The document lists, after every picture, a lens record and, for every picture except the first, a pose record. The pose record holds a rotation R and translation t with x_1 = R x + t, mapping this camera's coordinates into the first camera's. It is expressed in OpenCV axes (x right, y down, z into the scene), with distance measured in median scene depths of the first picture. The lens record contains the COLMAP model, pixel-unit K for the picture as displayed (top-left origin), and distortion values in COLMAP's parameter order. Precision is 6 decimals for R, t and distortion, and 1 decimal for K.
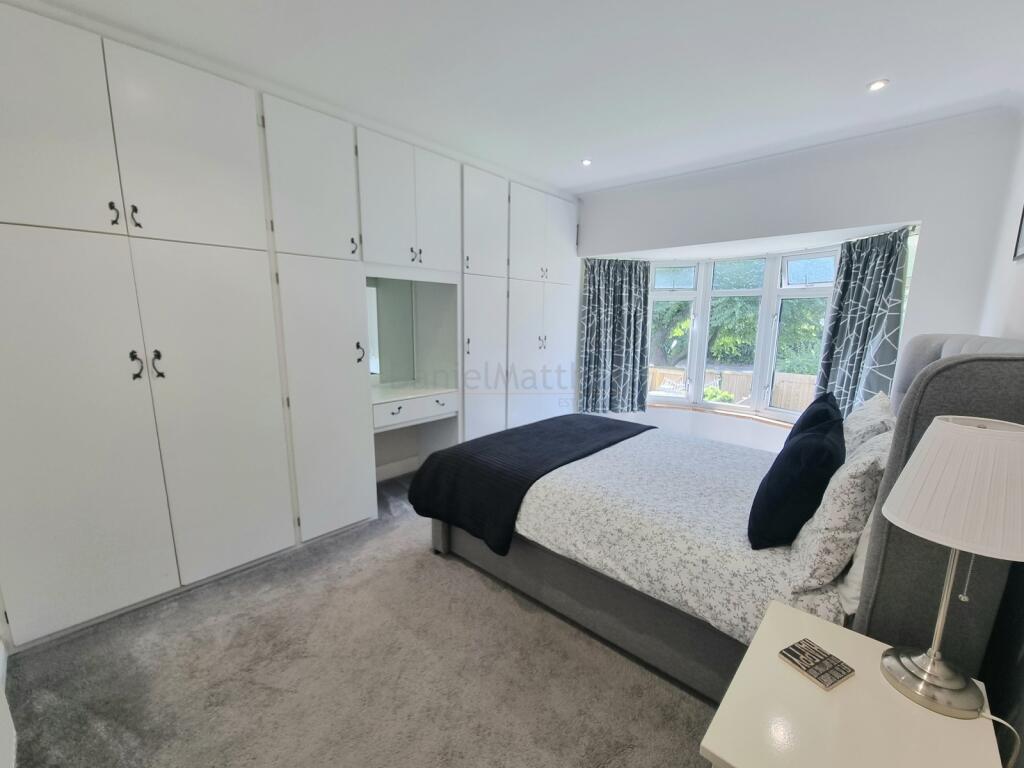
lens RADIAL K [[418.3, 0, 512.7], [0, 418.3, 388.2], [0, 0, 1]] dist [-0.007644, 0.001112]
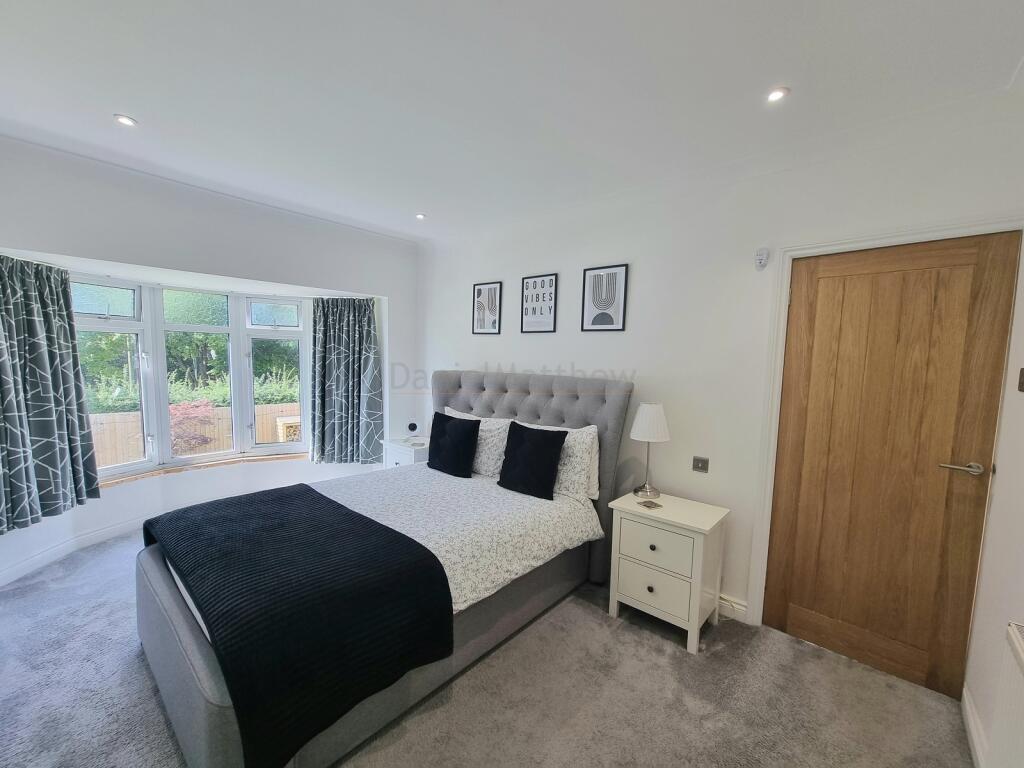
lens RADIAL K [[418.3, 0, 511.5], [0, 418.3, 392.0], [0, 0, 1]] dist [-0.007644, 0.001112]
pose [[-0.006647, -0.093025, 0.995642, -0.474452], [0.146665, 0.984805, 0.092992, -0.104774], [-0.989164, 0.146644, 0.007098, 0.461699]]
